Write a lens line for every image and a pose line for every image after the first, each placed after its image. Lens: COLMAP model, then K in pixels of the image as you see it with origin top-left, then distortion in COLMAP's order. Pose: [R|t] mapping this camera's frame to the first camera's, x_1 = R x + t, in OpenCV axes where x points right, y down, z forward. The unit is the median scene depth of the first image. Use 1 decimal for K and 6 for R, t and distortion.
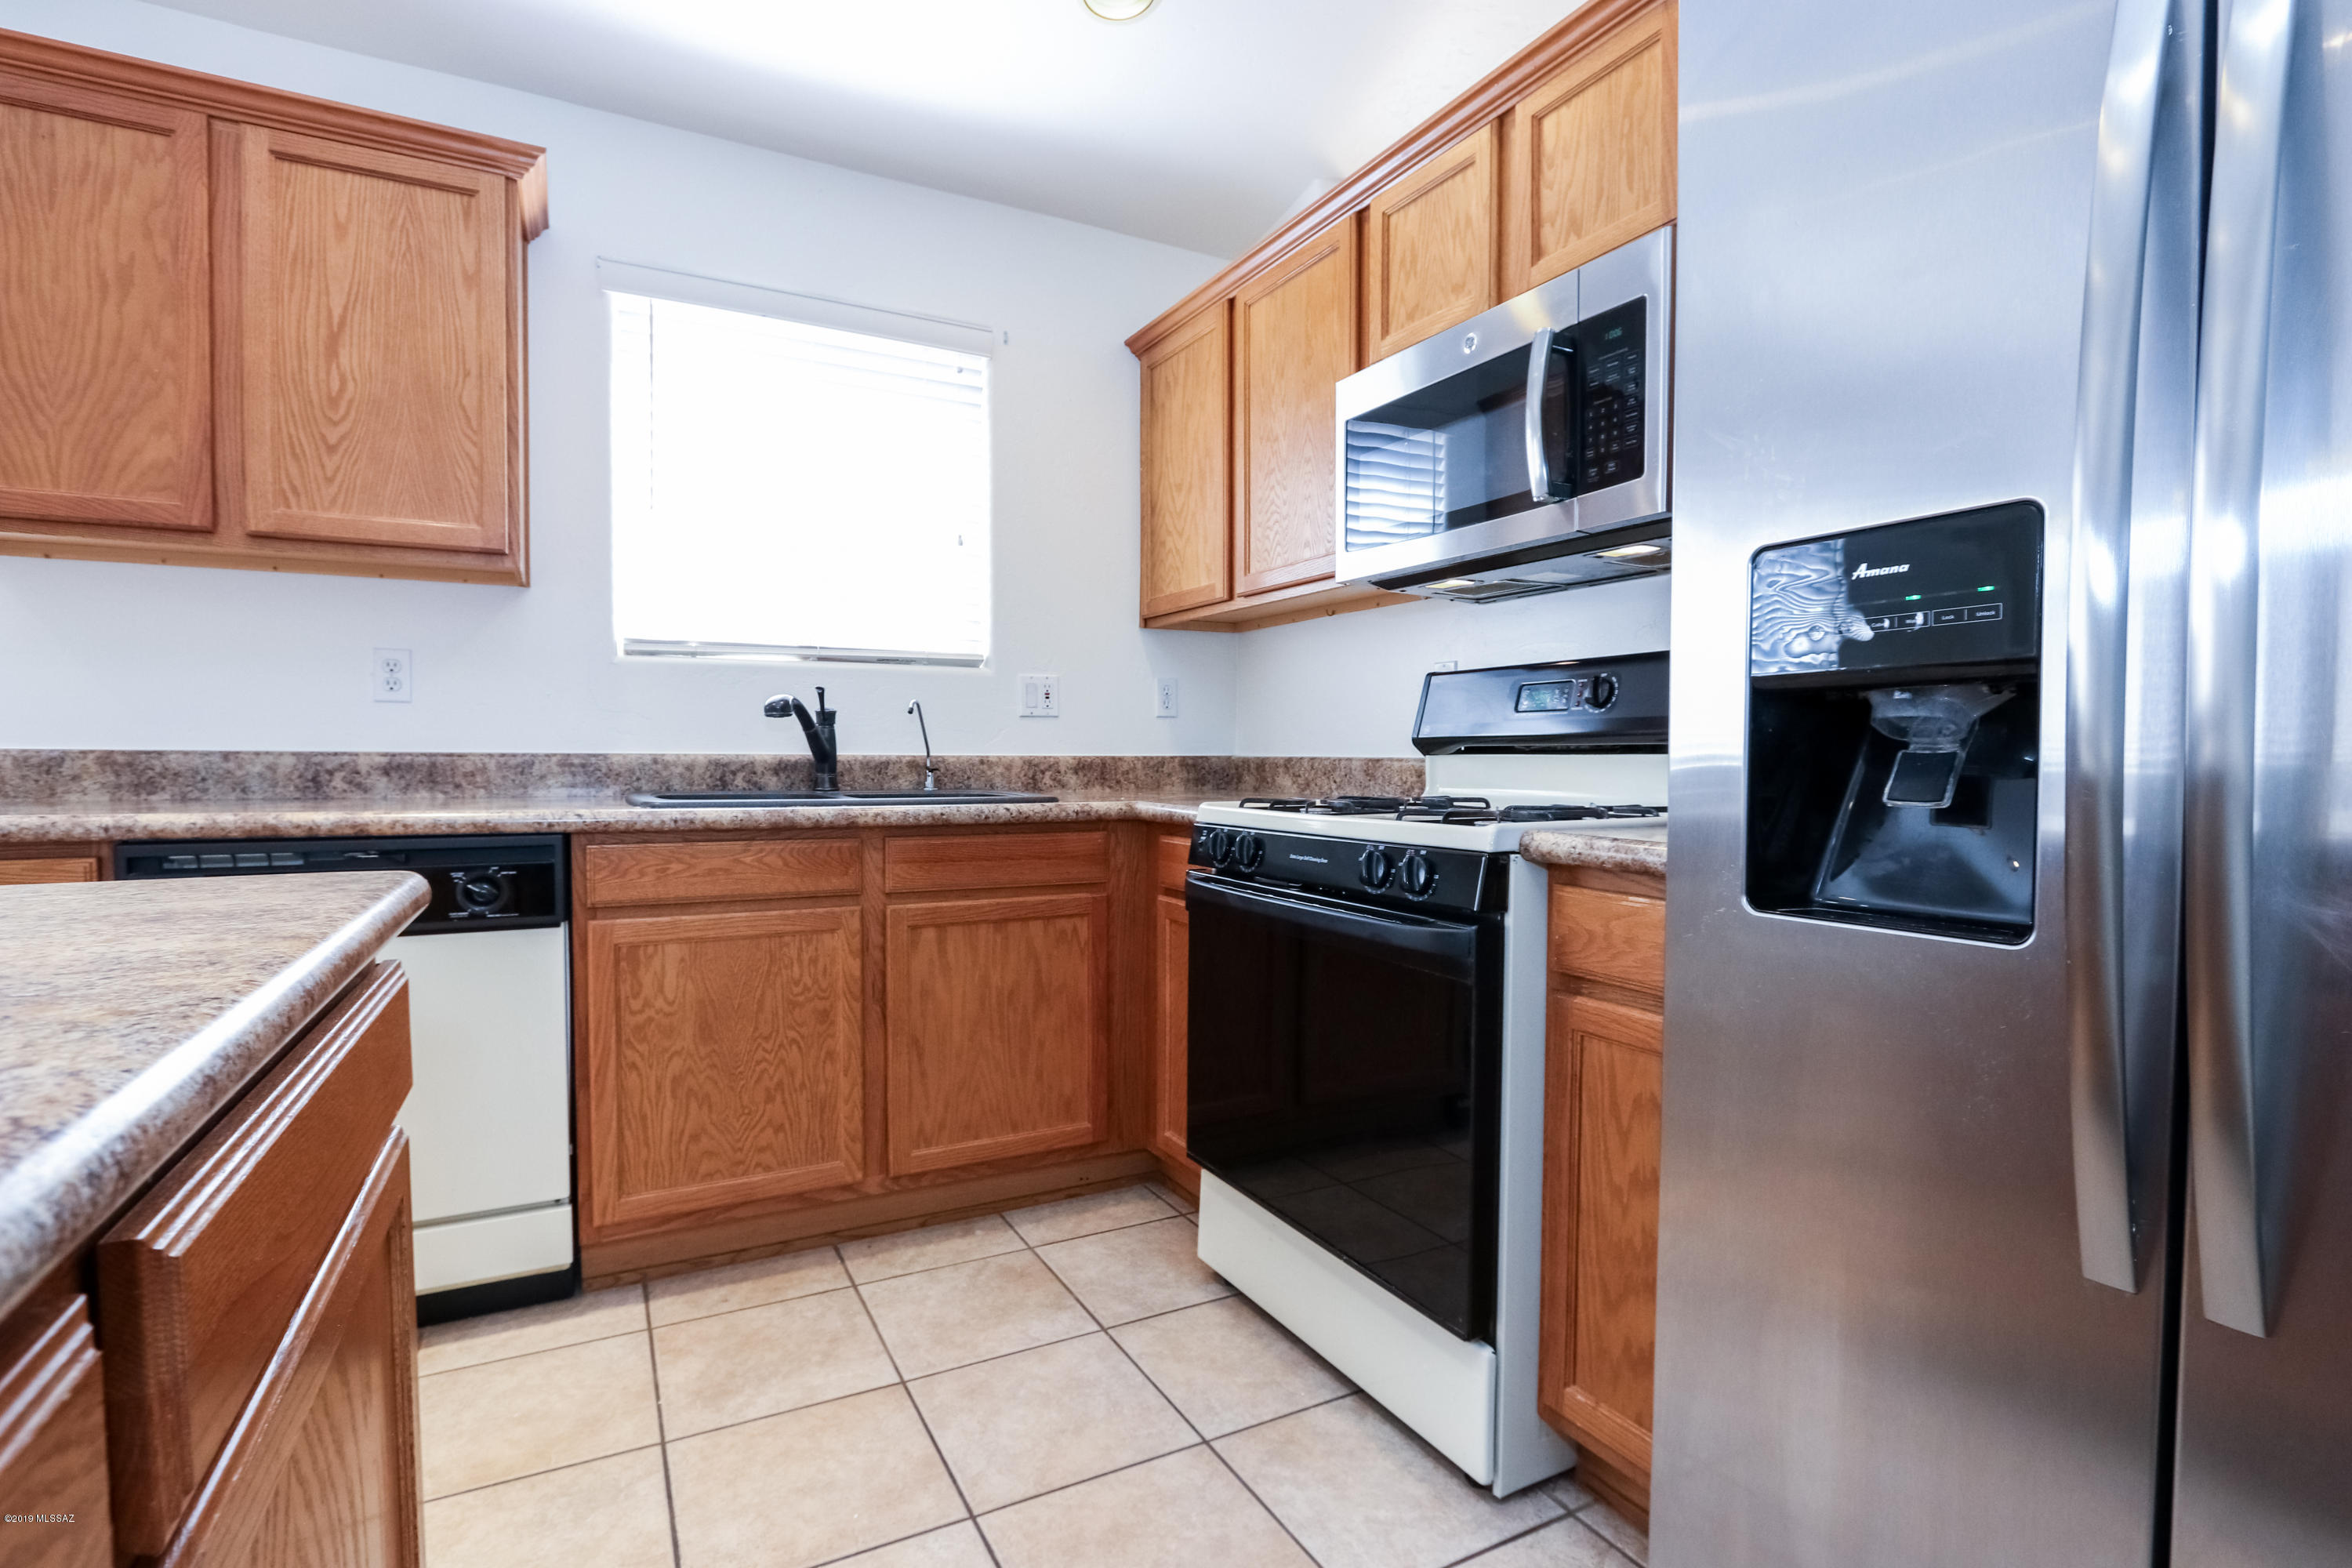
lens RADIAL K [[1100.2, 0, 1149.9], [0, 1100.2, 795.5], [0, 0, 1]] dist [-0.017930, 0.002051]
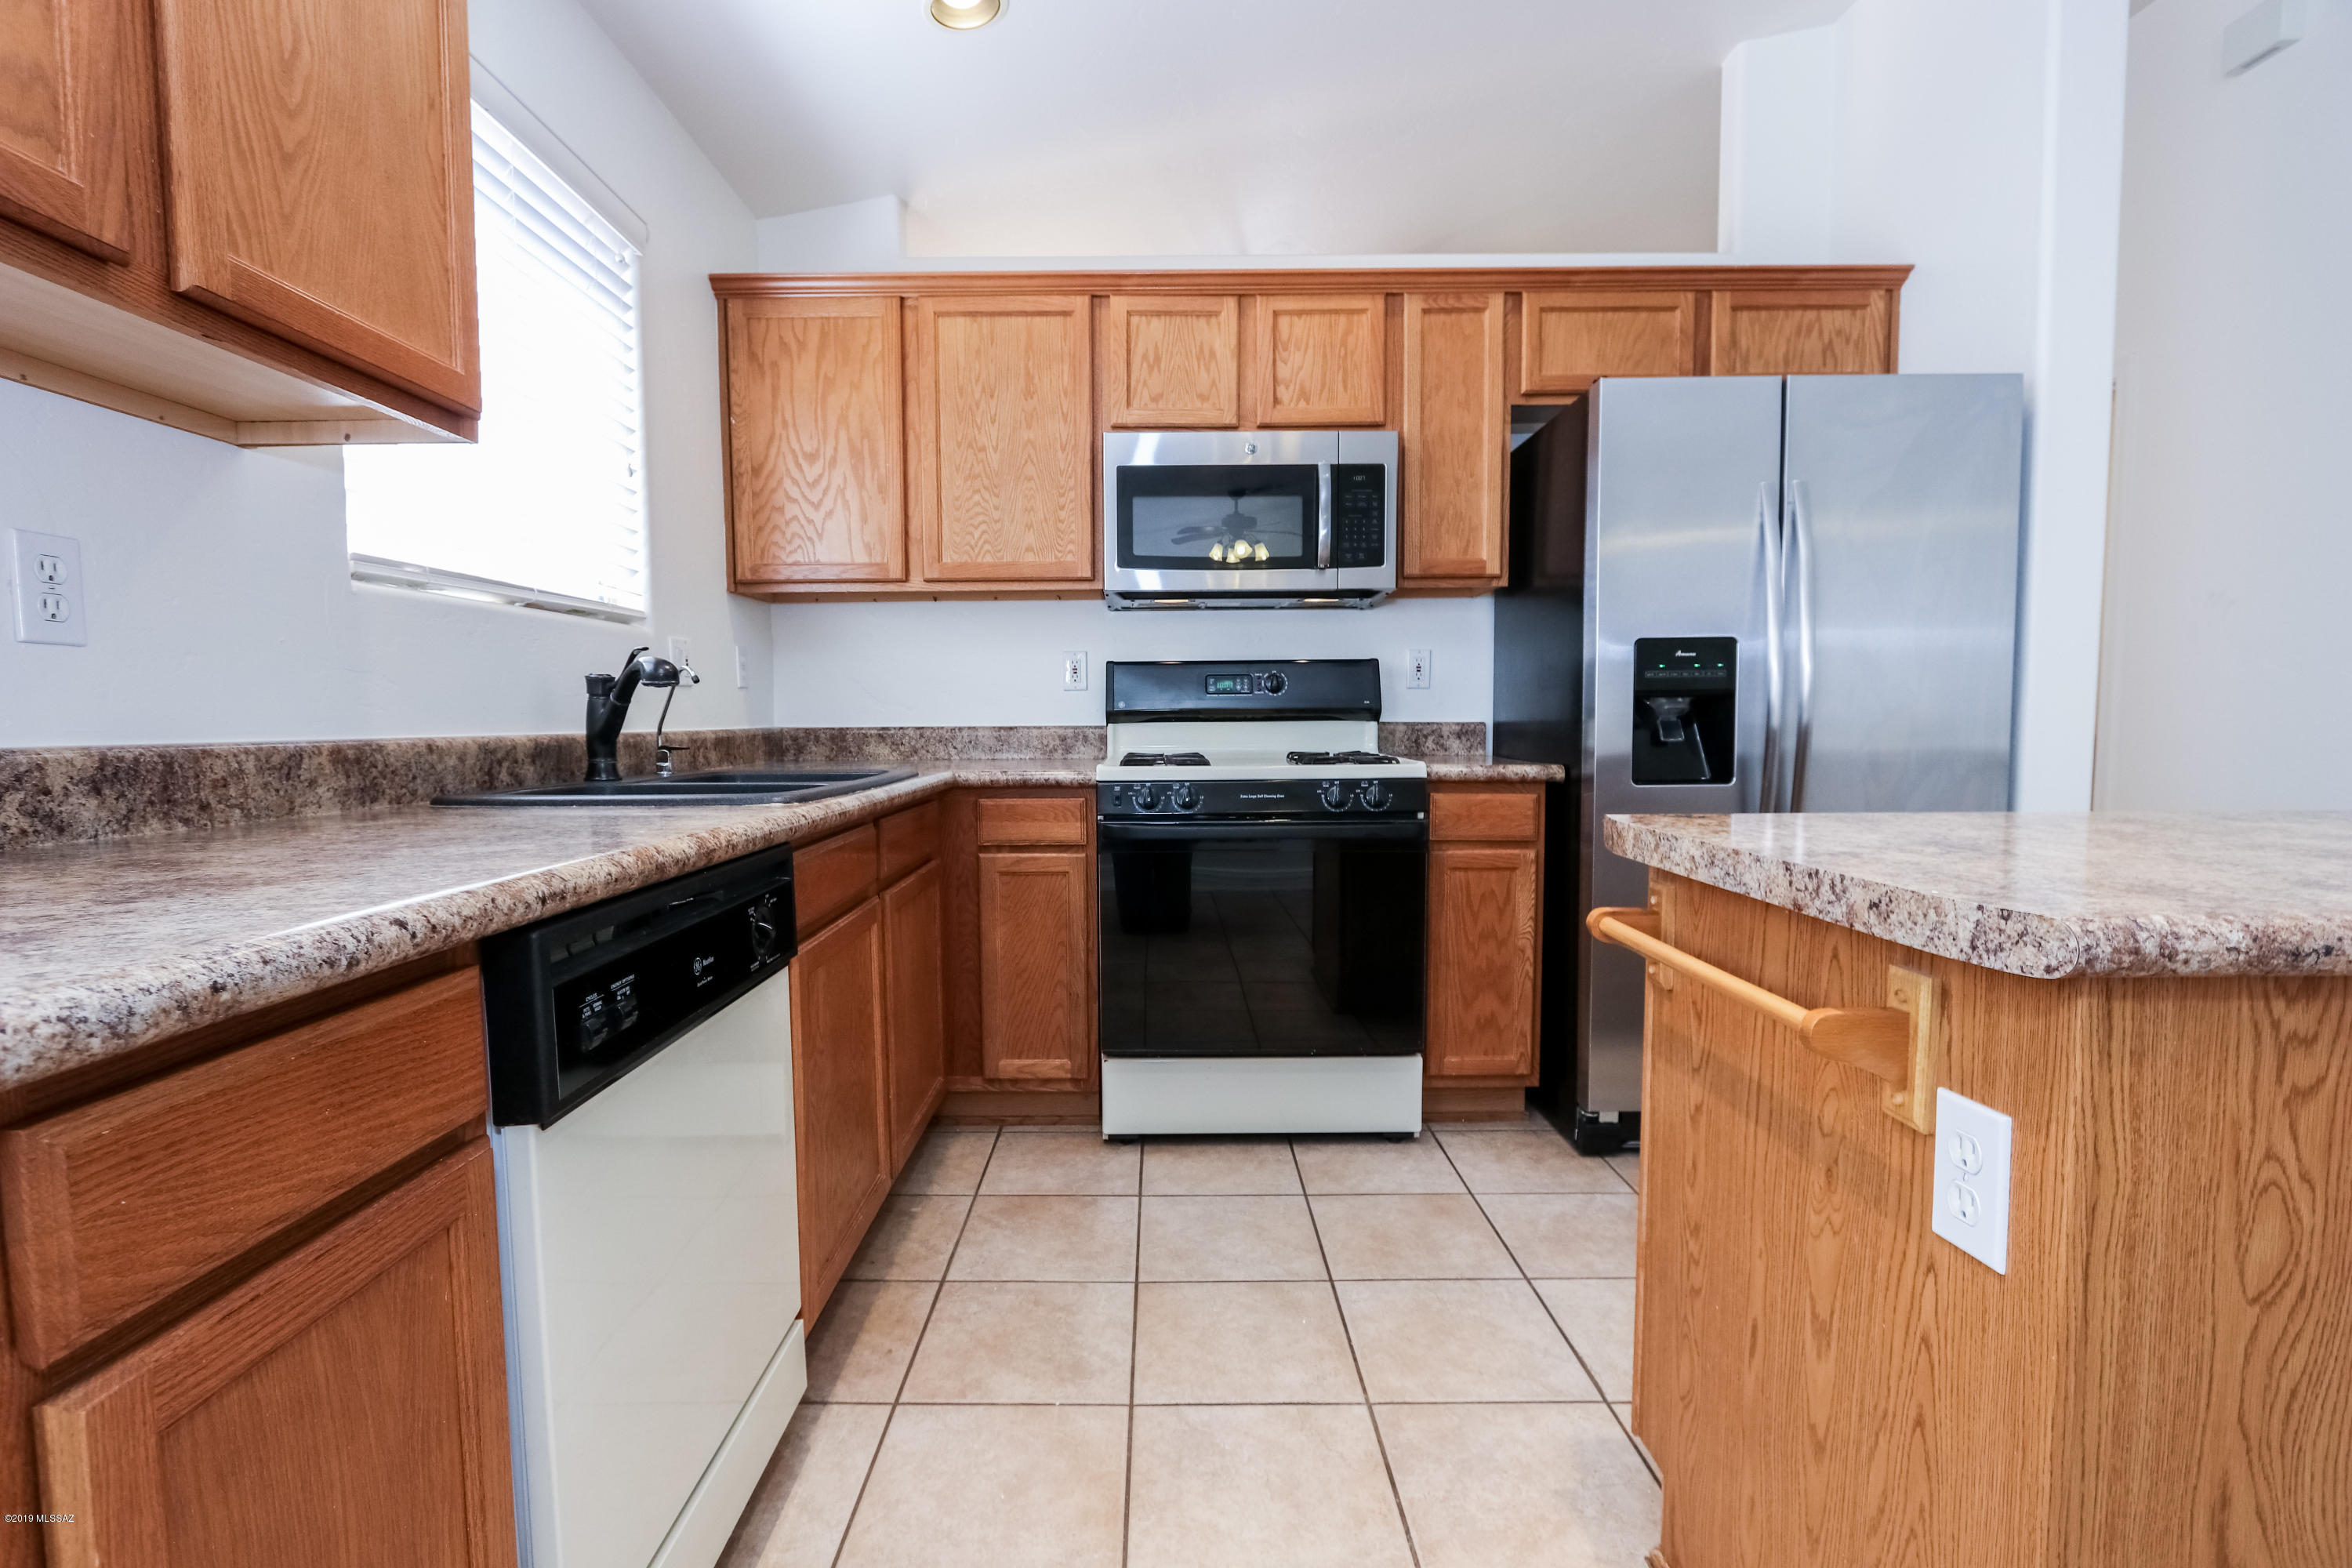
lens RADIAL K [[1081.8, 0, 1148.1], [0, 1081.8, 796.4], [0, 0, 1]] dist [-0.019188, 0.002231]
pose [[0.468073, -0.072730, 0.880692, -0.986305], [0.041761, 0.997314, 0.060166, -0.028925], [-0.882703, 0.008616, 0.469853, 0.386692]]
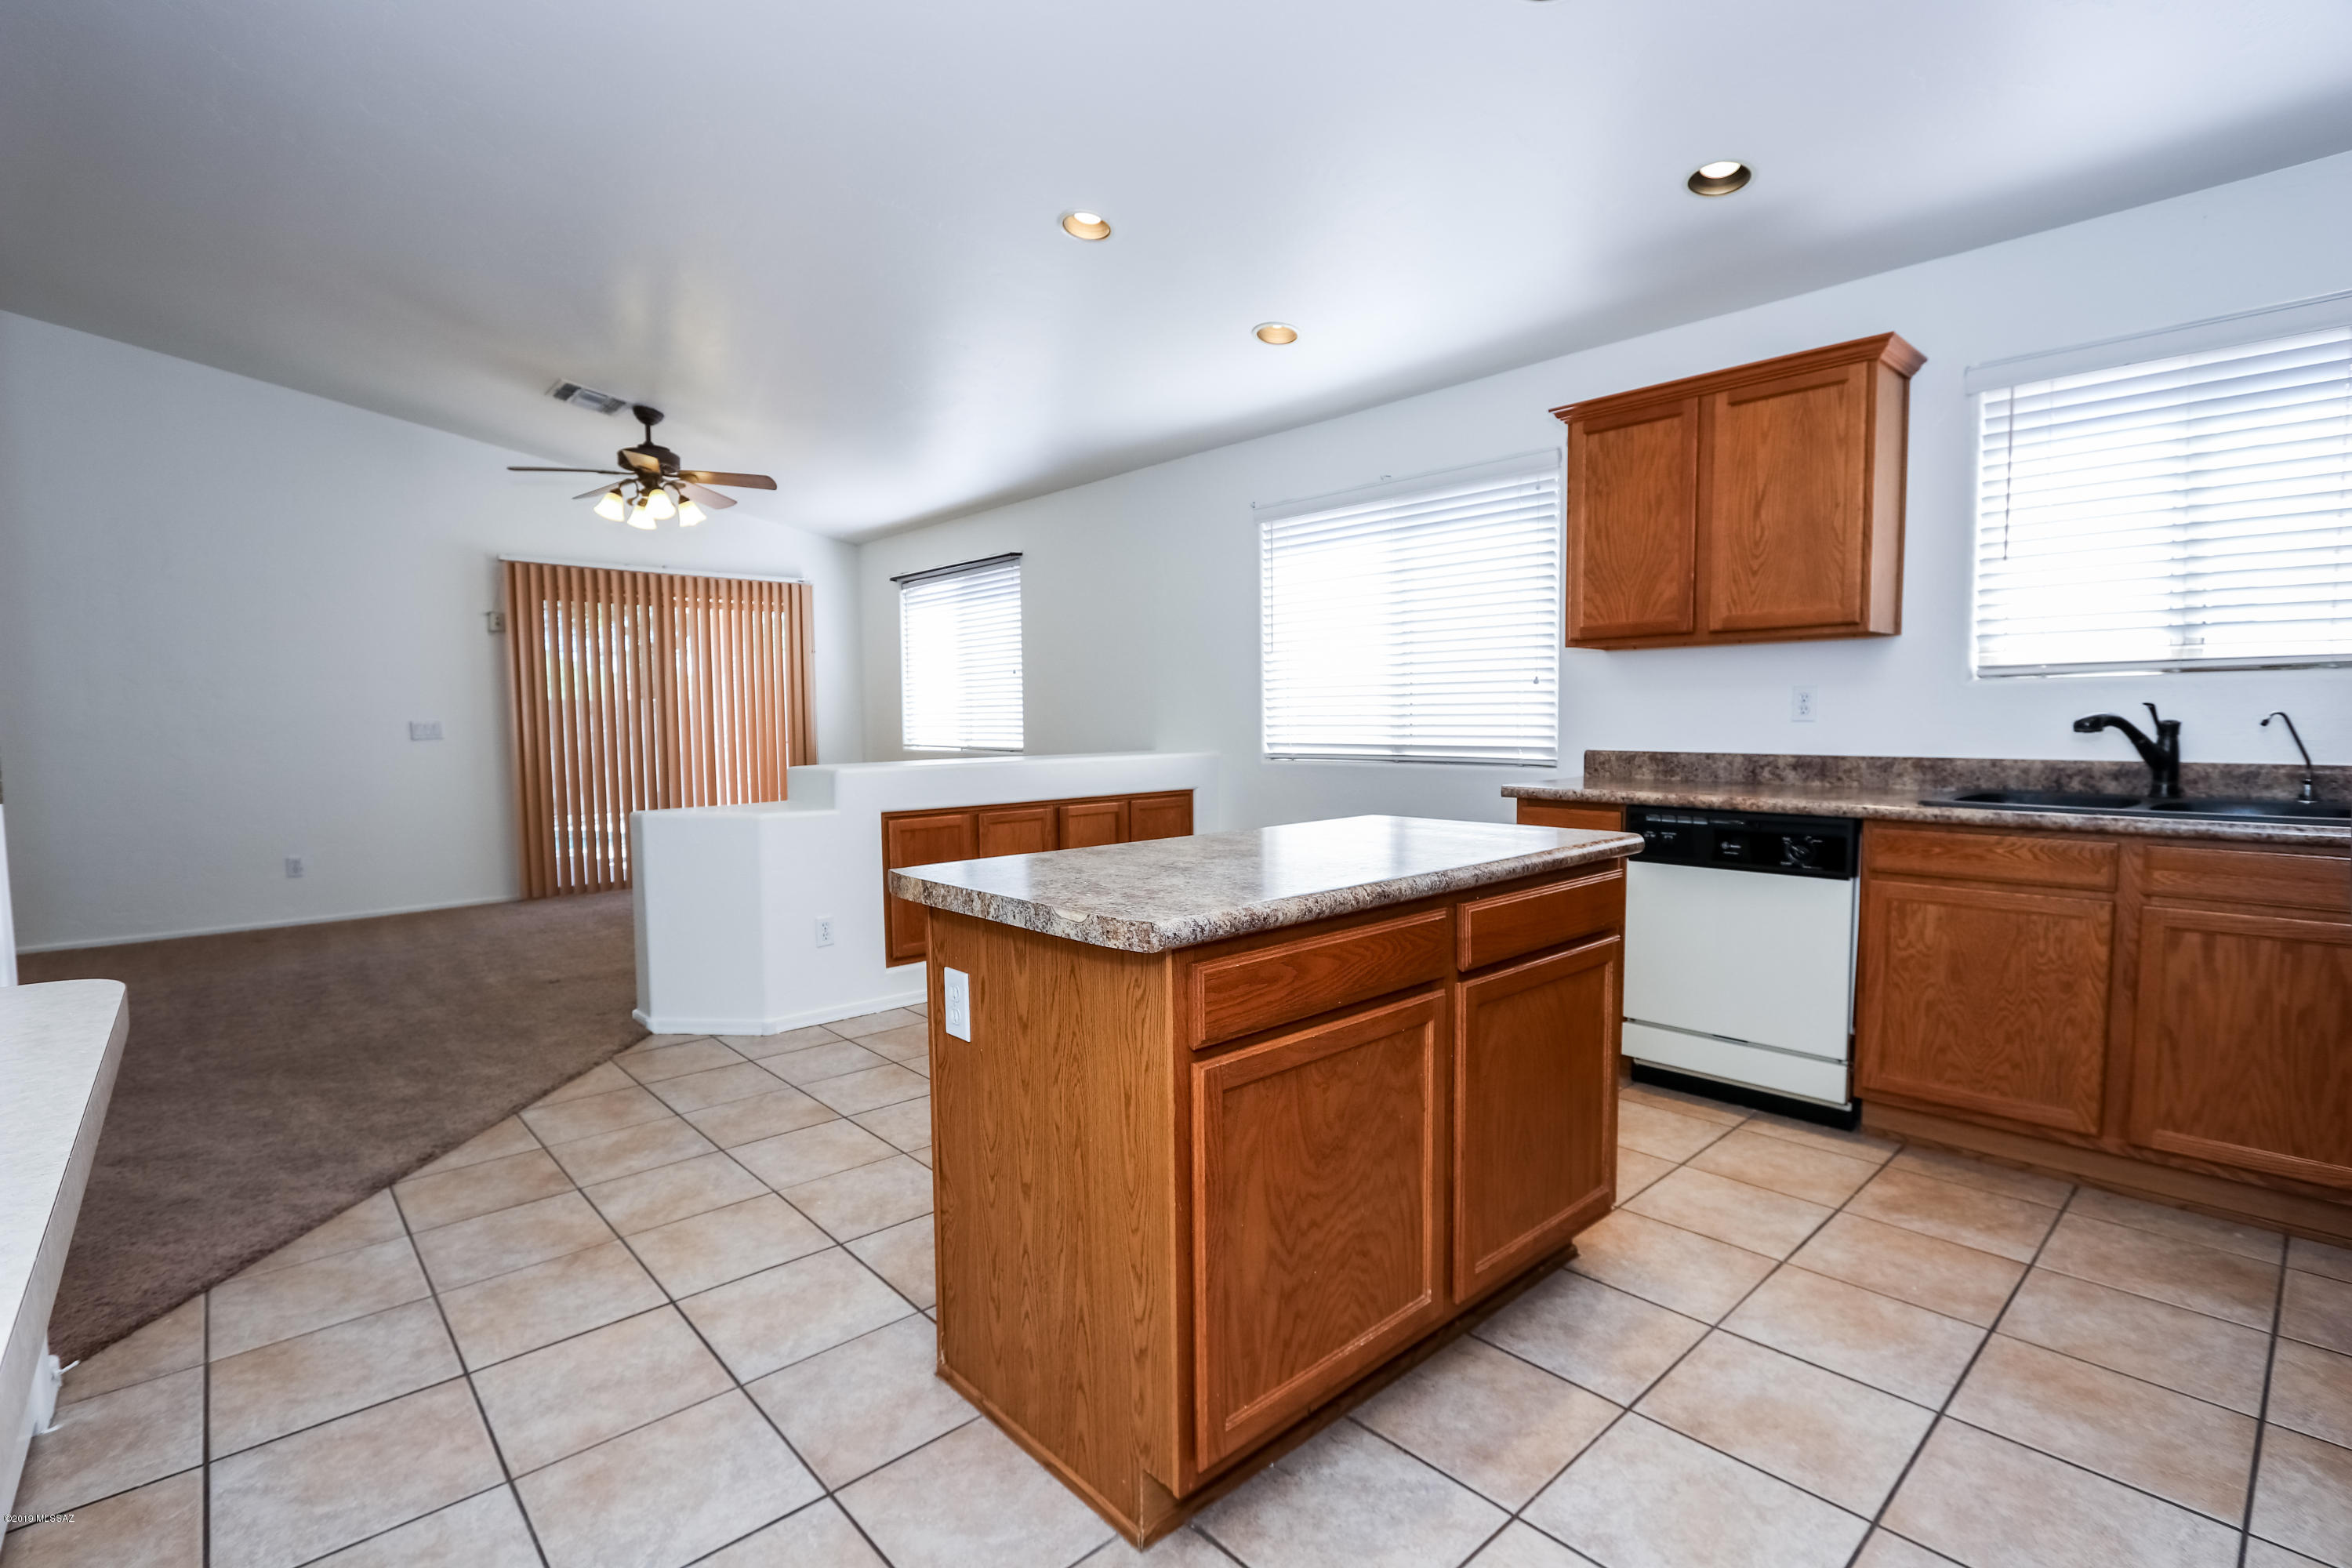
lens RADIAL K [[1081.8, 0, 1148.1], [0, 1081.8, 796.4], [0, 0, 1]] dist [-0.019188, 0.002231]
pose [[0.242922, 0.064347, -0.967909, 0.591968], [-0.021622, 0.997909, 0.060915, -0.058784], [0.969805, 0.006131, 0.243805, -0.269708]]
